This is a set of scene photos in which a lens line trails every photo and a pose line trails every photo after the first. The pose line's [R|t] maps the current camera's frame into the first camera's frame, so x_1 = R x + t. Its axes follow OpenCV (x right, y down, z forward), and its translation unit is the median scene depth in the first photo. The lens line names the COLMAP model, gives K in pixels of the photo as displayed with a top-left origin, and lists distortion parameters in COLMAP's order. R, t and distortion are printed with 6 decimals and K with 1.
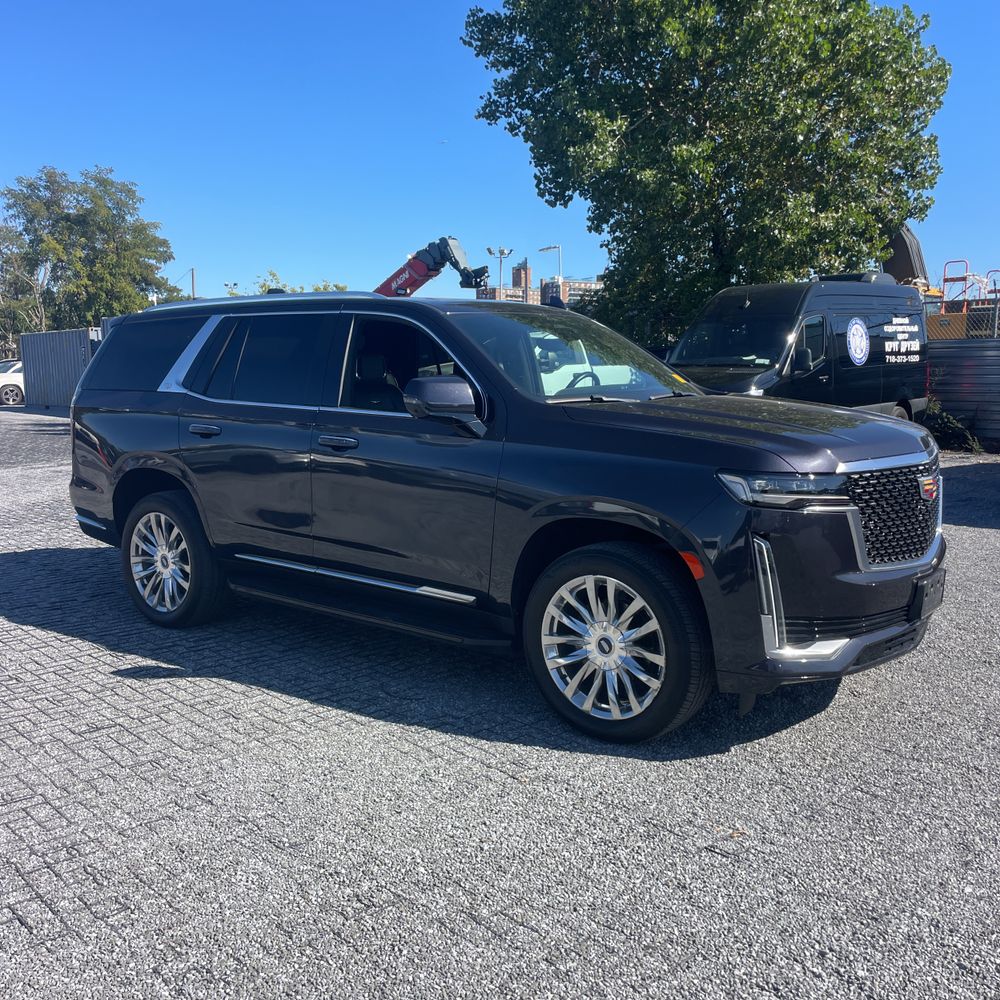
lens RADIAL K [[1022.9, 0, 498.4], [0, 1022.9, 505.2], [0, 0, 1]] dist [0.075083, -0.105599]
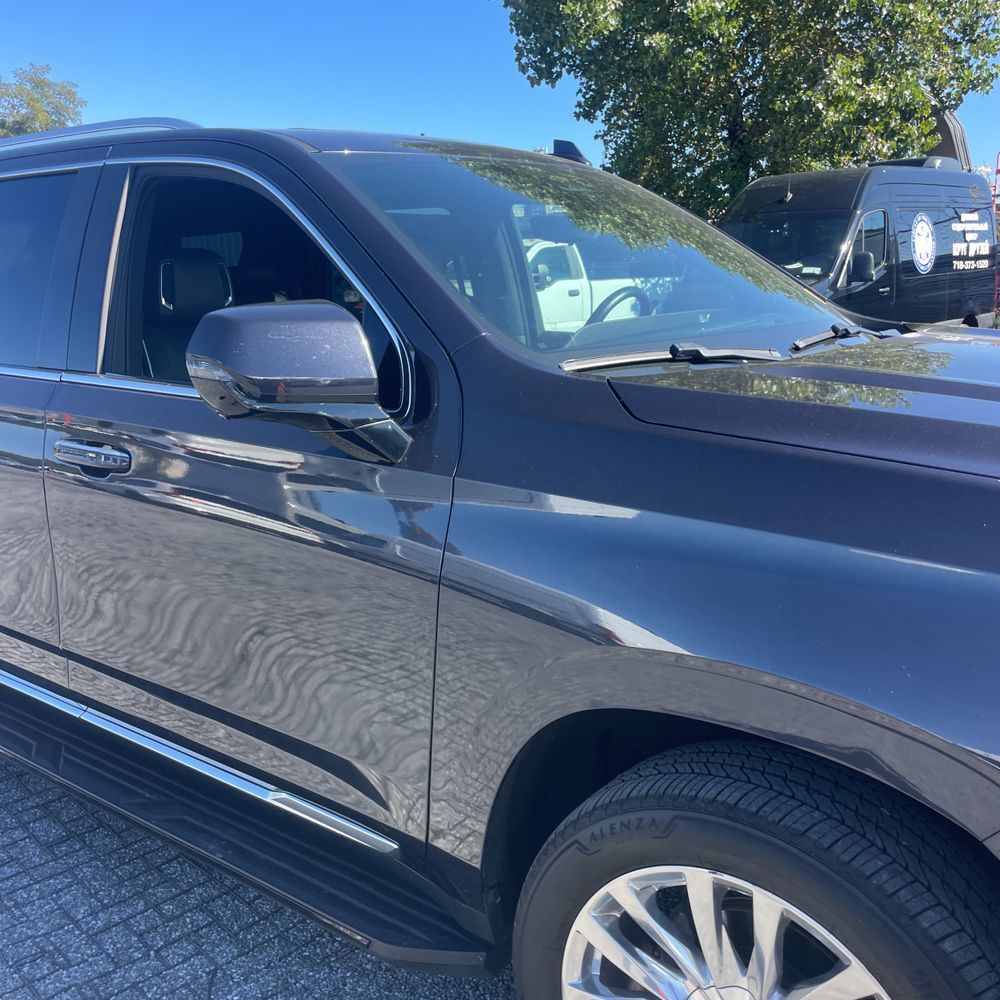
lens RADIAL K [[1007.9, 0, 495.7], [0, 1007.9, 514.2], [0, 0, 1]] dist [0.037354, -0.037311]
pose [[0.999767, -0.020193, 0.007613, 0.012767], [0.019433, 0.995813, 0.089320, -0.059338], [-0.009385, -0.089151, 0.995974, 0.455813]]
